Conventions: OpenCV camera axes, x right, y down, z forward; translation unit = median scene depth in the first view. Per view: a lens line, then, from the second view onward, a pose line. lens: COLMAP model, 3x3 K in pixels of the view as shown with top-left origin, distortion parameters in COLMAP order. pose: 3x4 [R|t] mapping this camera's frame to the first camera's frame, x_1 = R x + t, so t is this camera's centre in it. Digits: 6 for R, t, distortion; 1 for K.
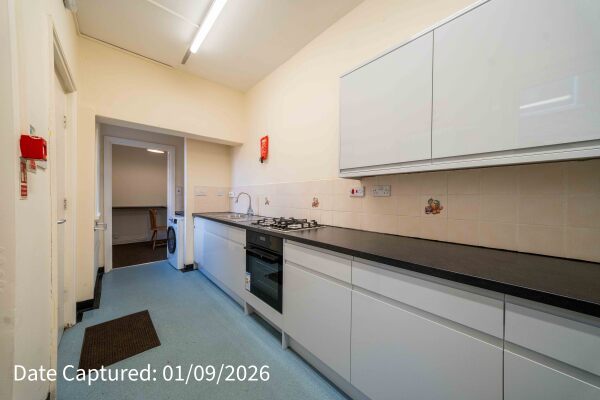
lens RADIAL K [[206.1, 0, 300.0], [0, 206.1, 200.0], [0, 0, 1]] dist [-0.000308, -0.000061]
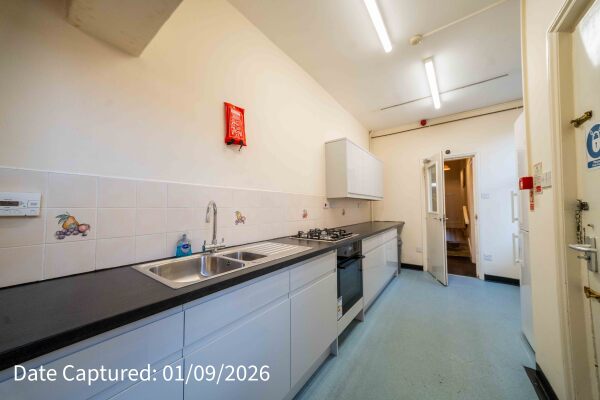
lens RADIAL K [[206.1, 0, 300.0], [0, 206.1, 200.0], [0, 0, 1]] dist [-0.000308, -0.000061]
pose [[-0.193828, 0.032567, 0.980495, -1.030933], [0.016252, 0.999418, -0.029983, -0.031093], [-0.980901, 0.010123, -0.194245, 1.268020]]
